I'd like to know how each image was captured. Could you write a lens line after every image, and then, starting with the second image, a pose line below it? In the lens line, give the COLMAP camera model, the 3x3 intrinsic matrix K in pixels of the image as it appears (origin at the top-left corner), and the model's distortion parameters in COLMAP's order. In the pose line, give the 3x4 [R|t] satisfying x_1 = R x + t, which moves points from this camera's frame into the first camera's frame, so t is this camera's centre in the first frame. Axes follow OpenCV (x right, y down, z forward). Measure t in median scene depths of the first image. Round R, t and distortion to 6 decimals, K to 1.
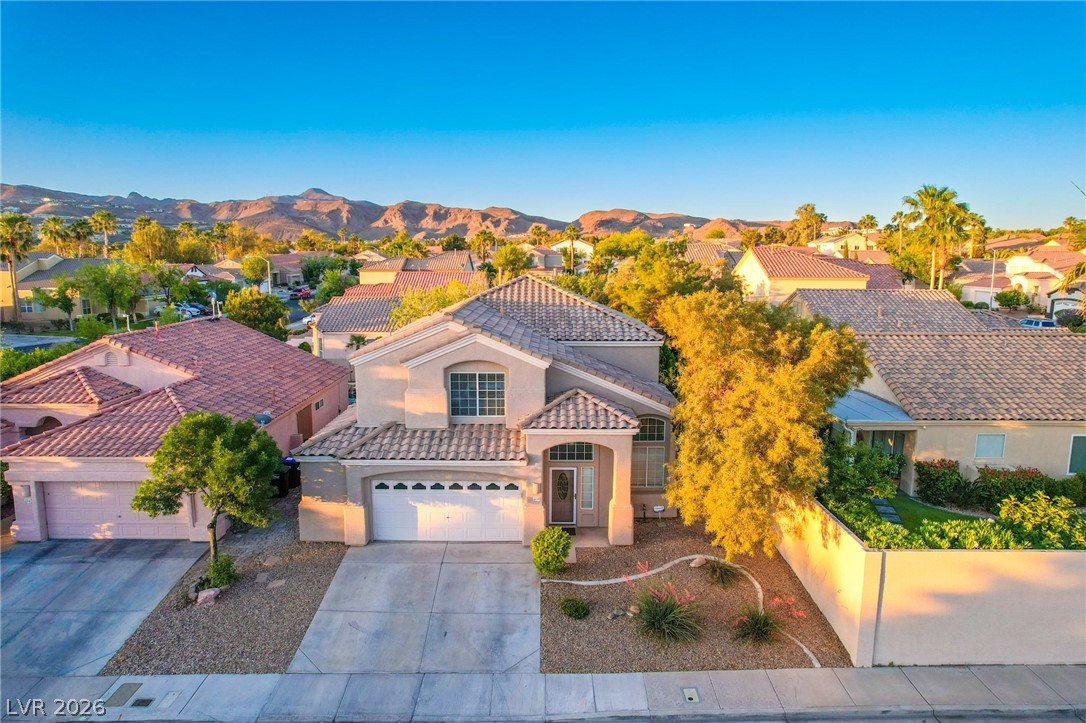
lens RADIAL K [[701.2, 0, 547.7], [0, 701.2, 363.6], [0, 0, 1]] dist [-0.082039, 0.078013]
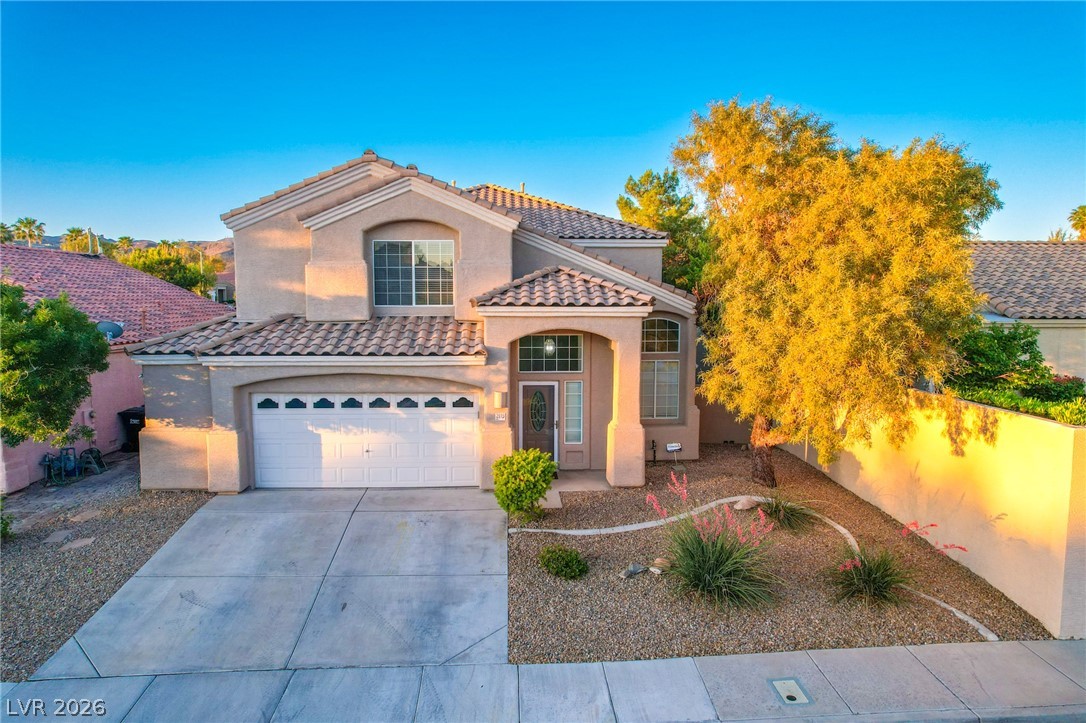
lens RADIAL K [[701.2, 0, 547.7], [0, 701.2, 363.6], [0, 0, 1]] dist [-0.082039, 0.078013]
pose [[0.998650, -0.007368, 0.051428, -0.004873], [0.010345, 0.998272, -0.057849, 0.190976], [-0.050913, 0.058303, 0.997000, 0.344946]]
